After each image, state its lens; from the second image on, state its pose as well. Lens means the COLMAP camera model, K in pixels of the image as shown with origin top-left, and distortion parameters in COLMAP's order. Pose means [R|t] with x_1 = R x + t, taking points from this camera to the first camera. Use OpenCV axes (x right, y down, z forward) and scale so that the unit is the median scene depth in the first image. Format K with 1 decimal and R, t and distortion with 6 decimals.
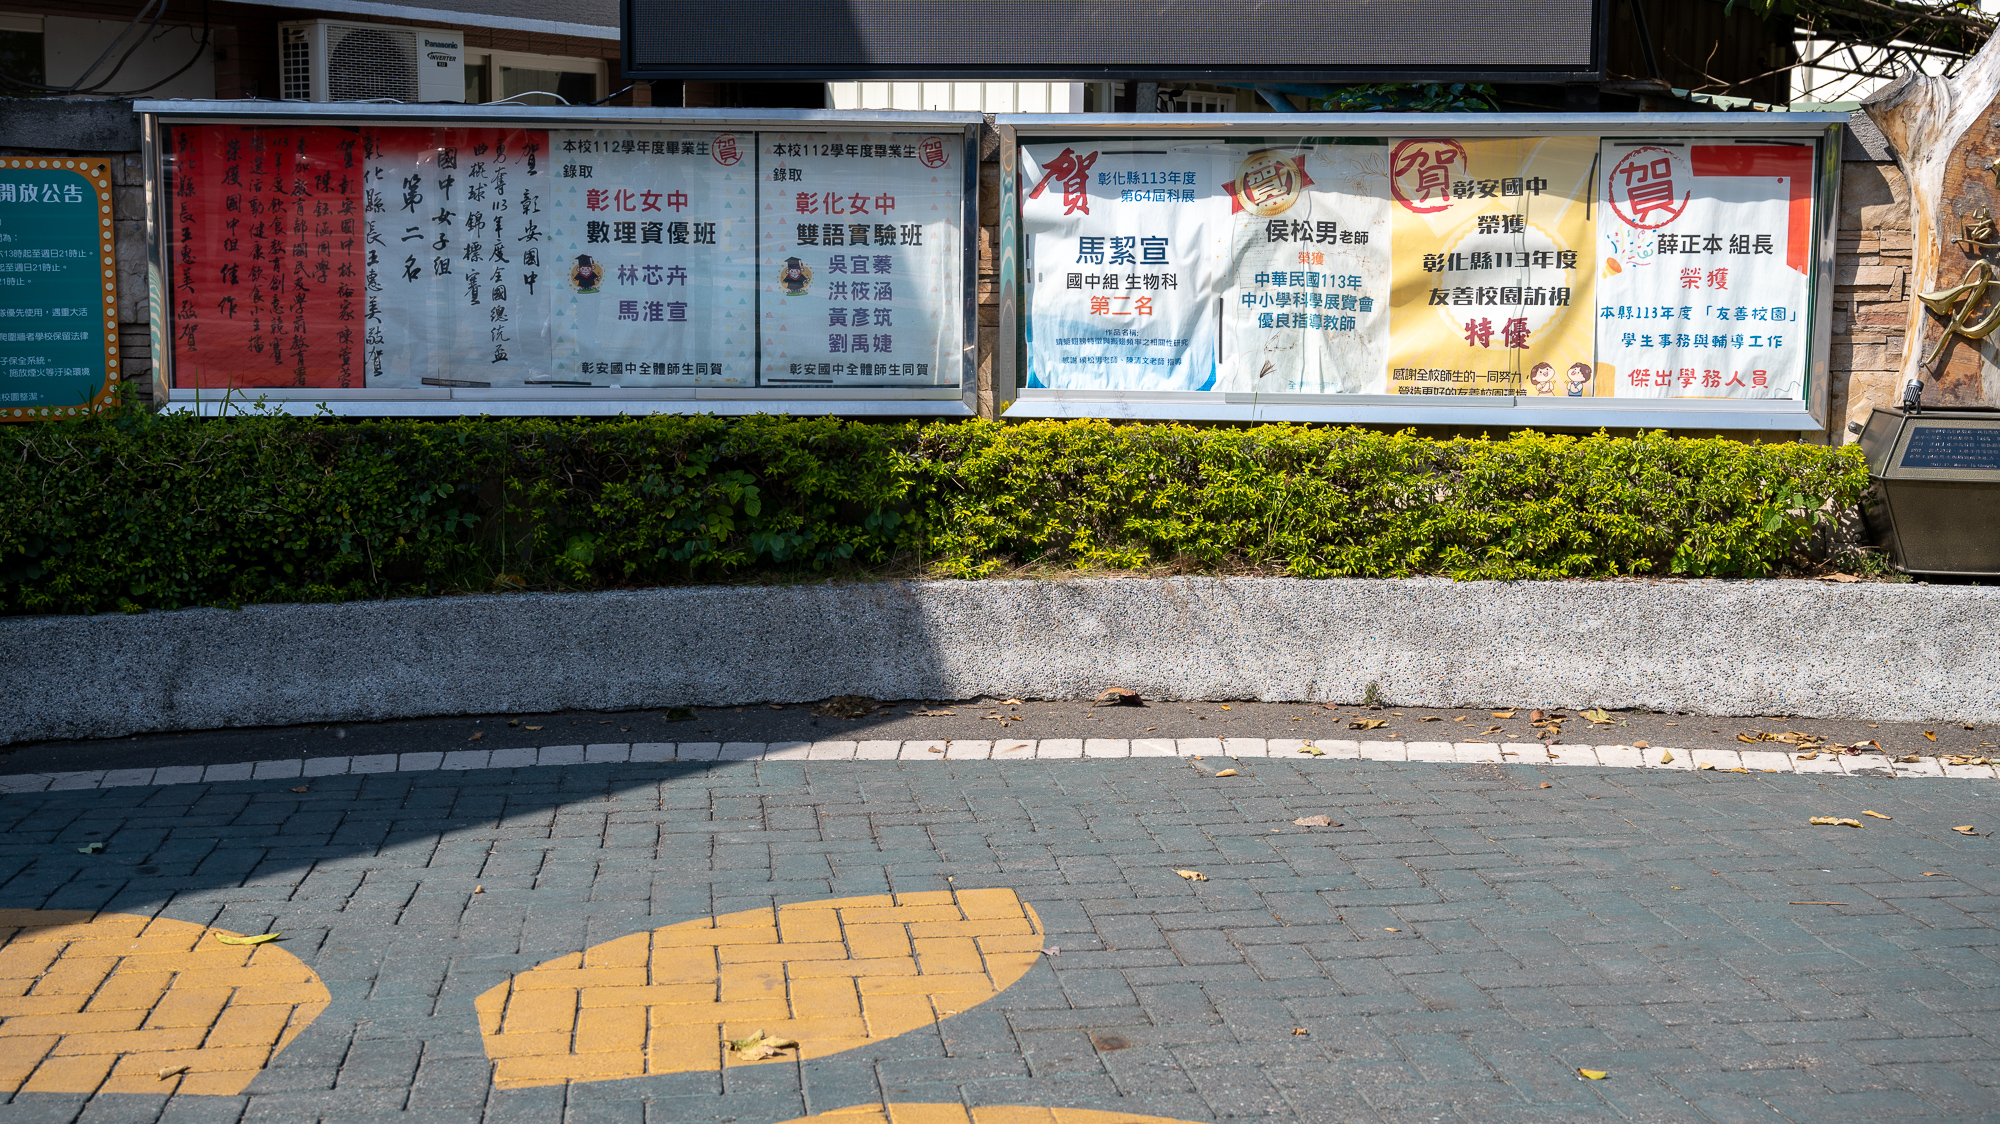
lens RADIAL K [[2487.0, 0, 1000.1], [0, 2487.0, 565.3], [0, 0, 1]] dist [0.012965, 0.000000]
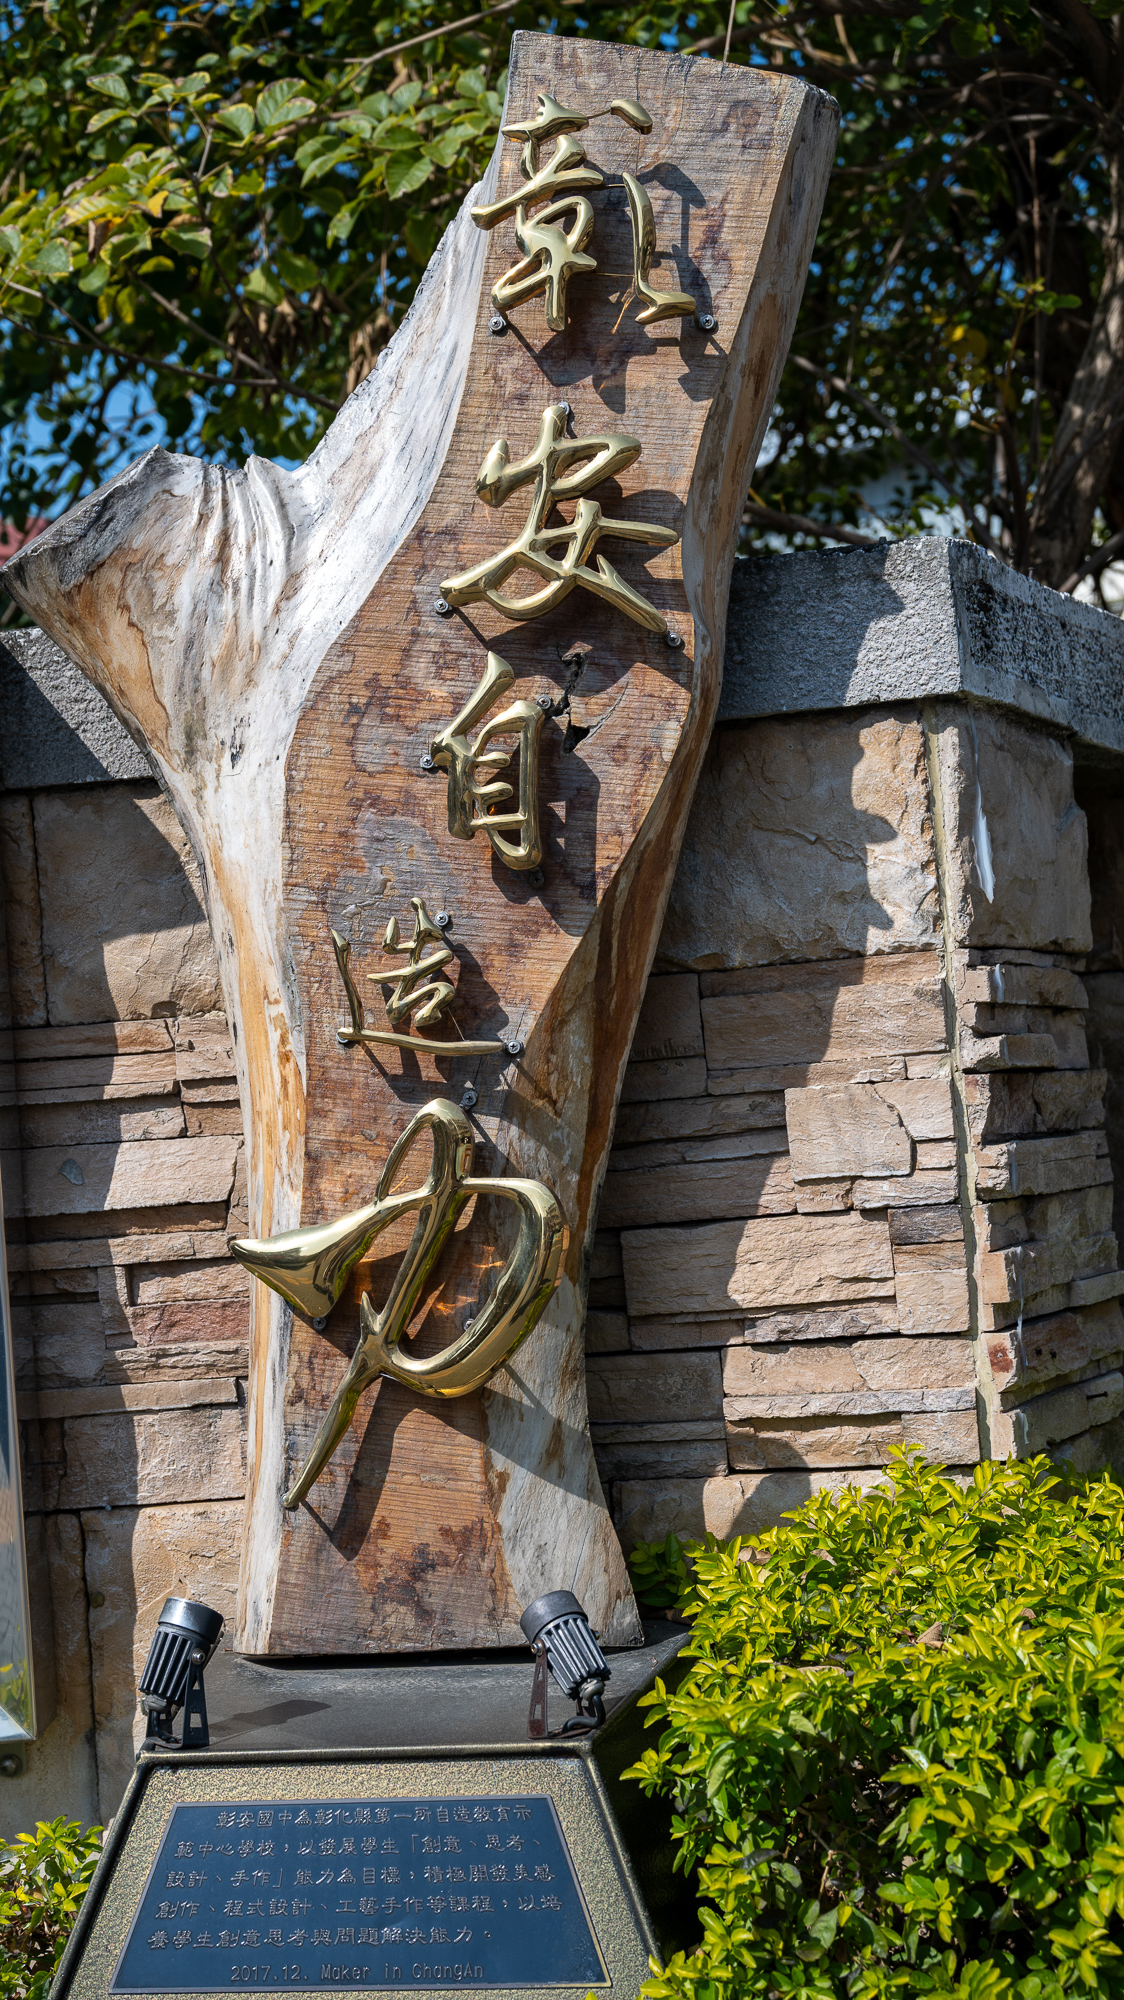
lens RADIAL K [[2487.0, 0, 560.9], [0, 2487.0, 997.8], [0, 0, 1]] dist [0.012965, 0.000000]
pose [[0.992110, -0.068549, 0.104974, 0.376329], [0.084155, 0.984744, -0.152306, -0.090955], [-0.092932, 0.159939, 0.982743, 0.728631]]
